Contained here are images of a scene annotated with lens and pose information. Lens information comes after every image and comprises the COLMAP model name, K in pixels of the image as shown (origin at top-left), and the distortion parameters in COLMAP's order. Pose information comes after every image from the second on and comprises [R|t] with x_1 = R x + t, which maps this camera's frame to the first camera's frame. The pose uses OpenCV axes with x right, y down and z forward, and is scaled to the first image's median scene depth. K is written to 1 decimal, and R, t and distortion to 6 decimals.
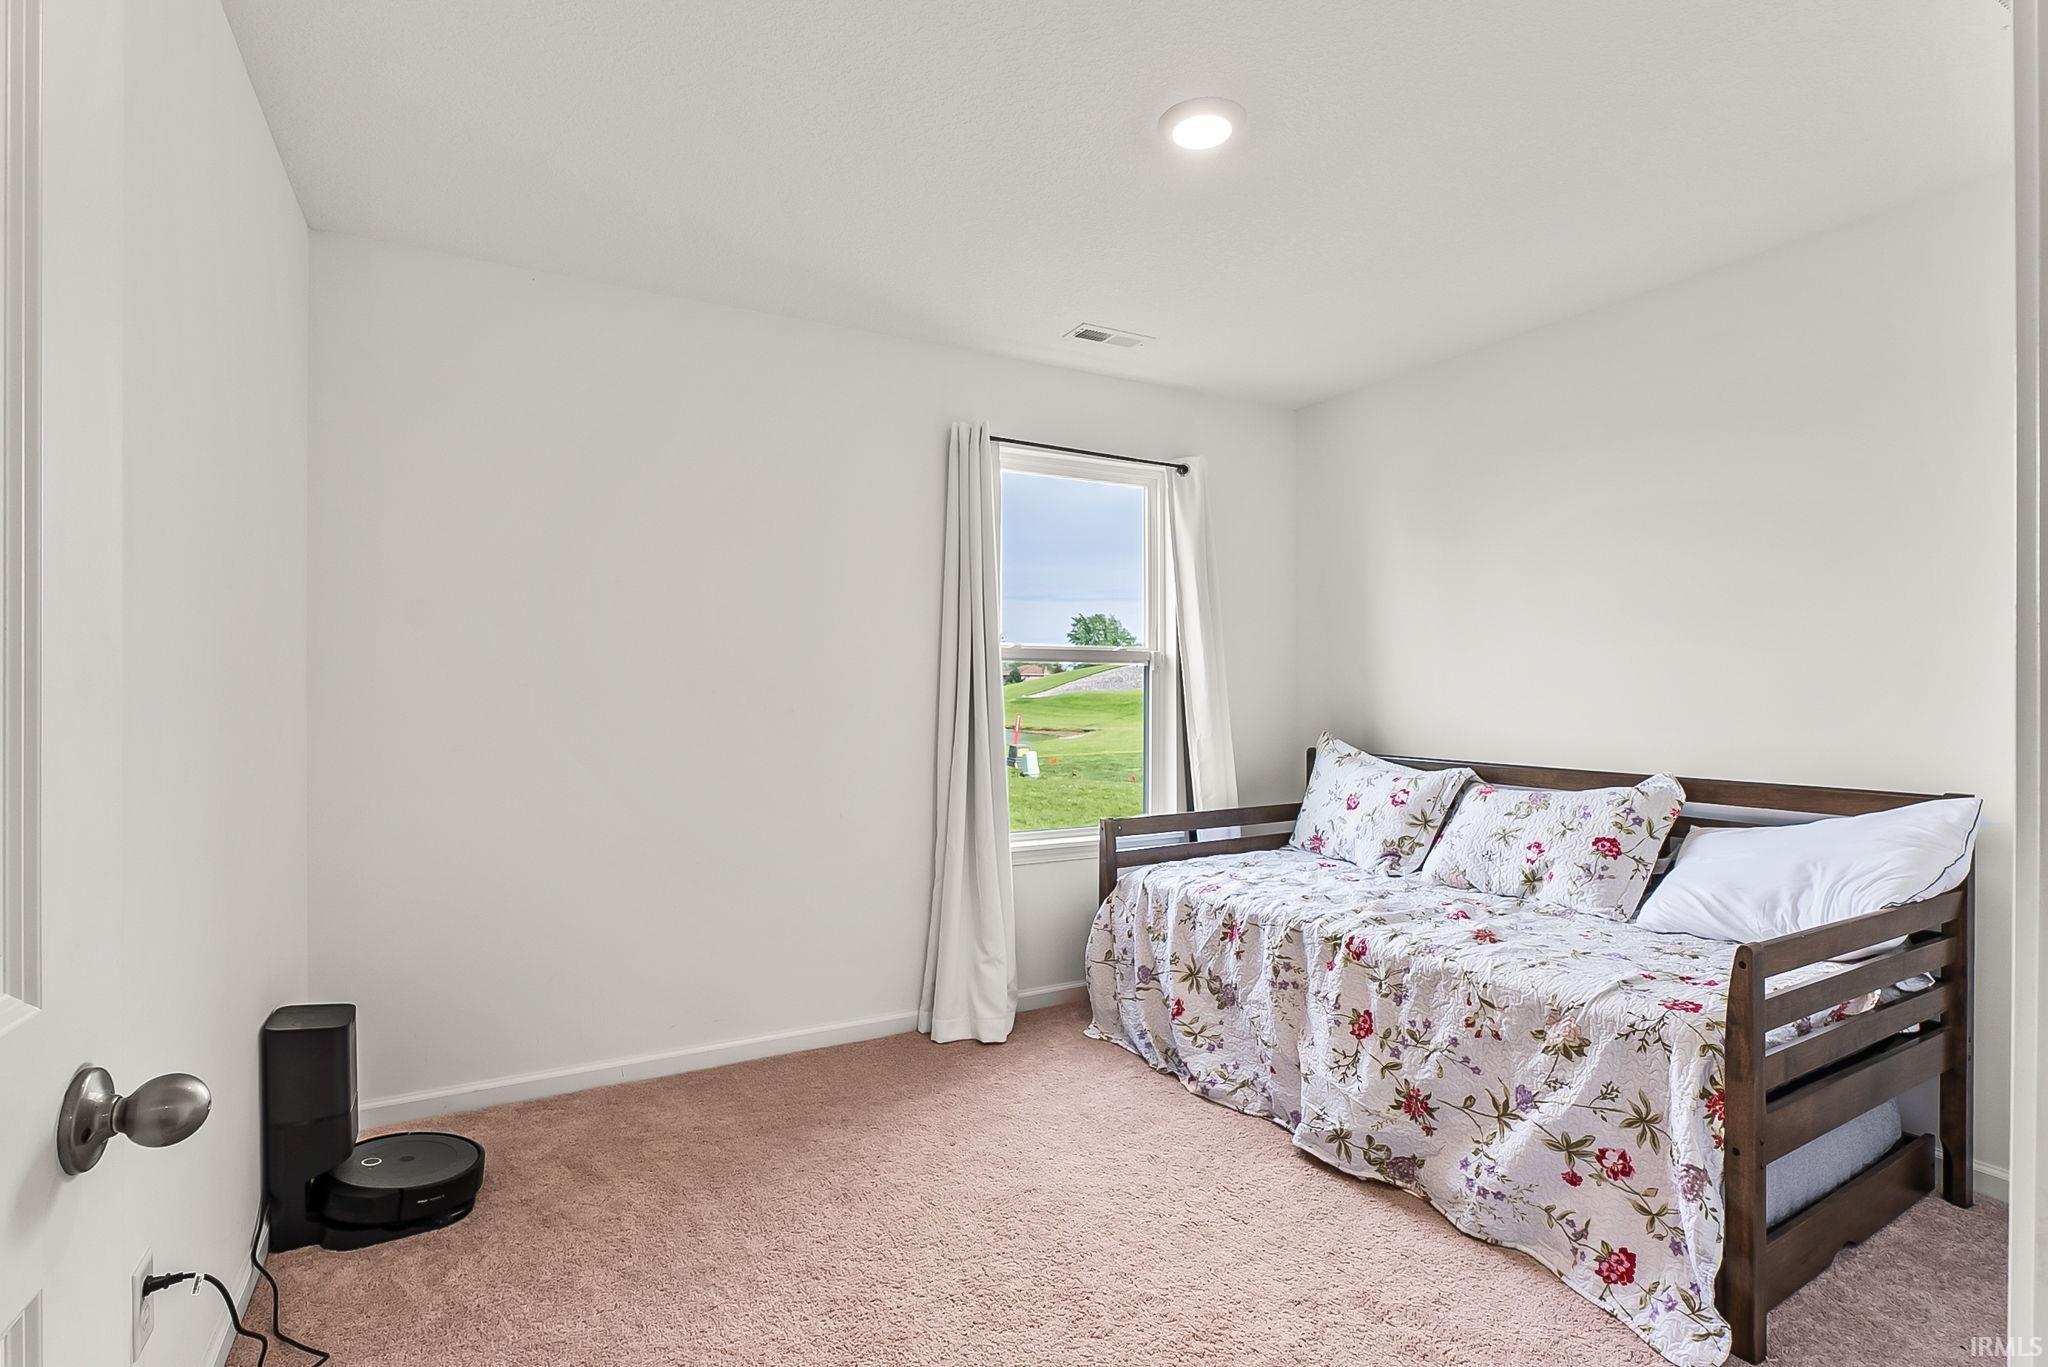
lens RADIAL K [[985.6, 0, 1027.8], [0, 985.6, 633.1], [0, 0, 1]] dist [-0.002791, 0.000443]
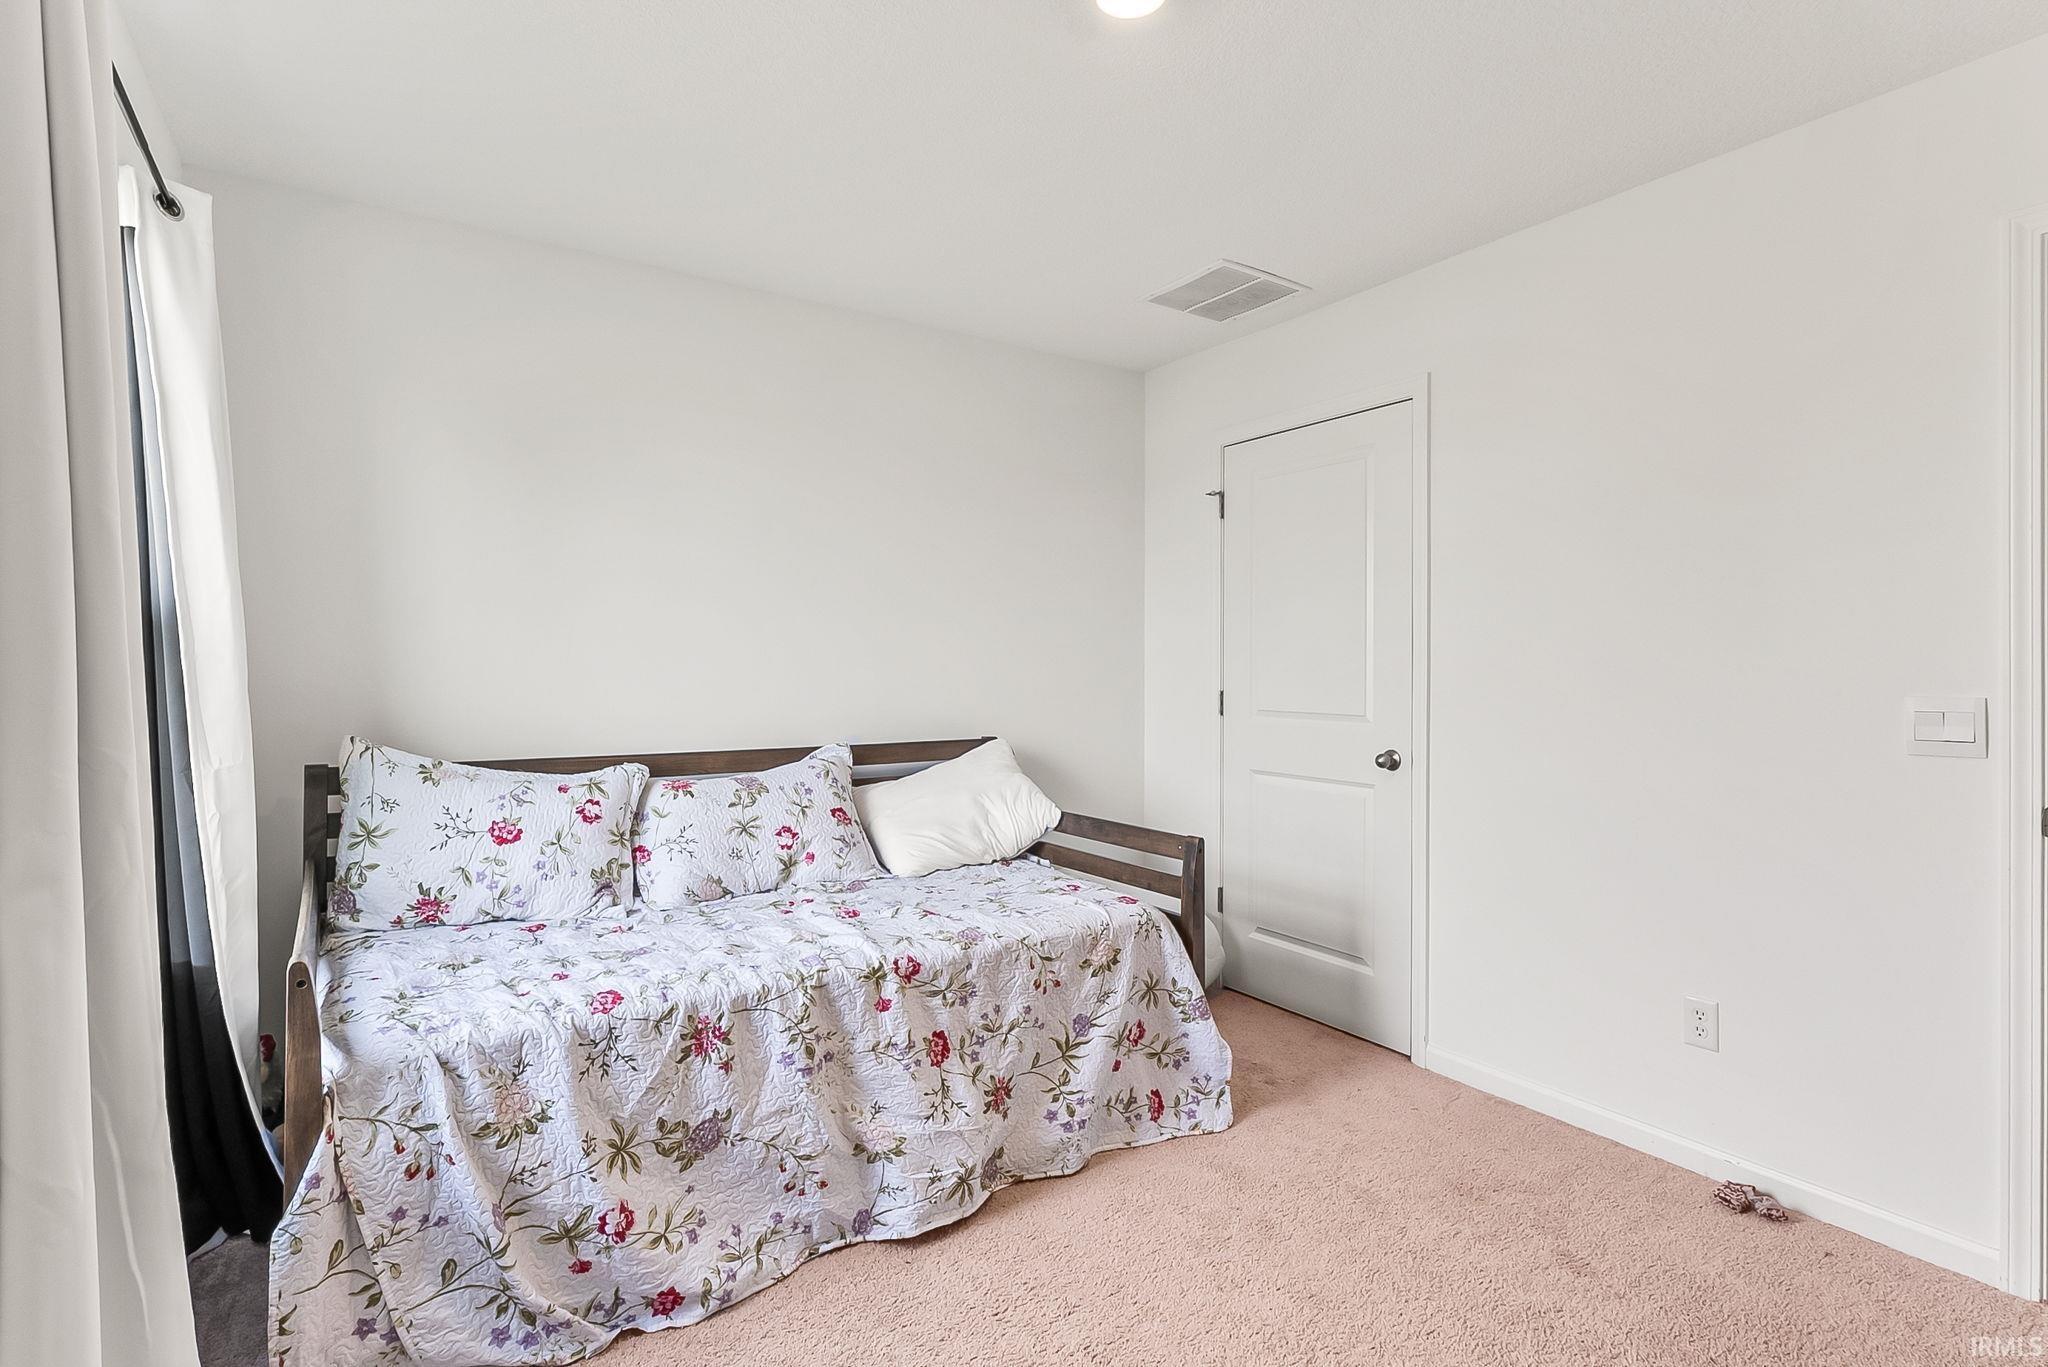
lens RADIAL K [[985.6, 0, 1027.8], [0, 985.6, 633.1], [0, 0, 1]] dist [-0.002791, 0.000443]
pose [[-0.084141, 0.033010, 0.995907, -0.549384], [-0.059946, 0.997473, -0.038127, 0.053834], [-0.994649, -0.062908, -0.081950, 0.999298]]
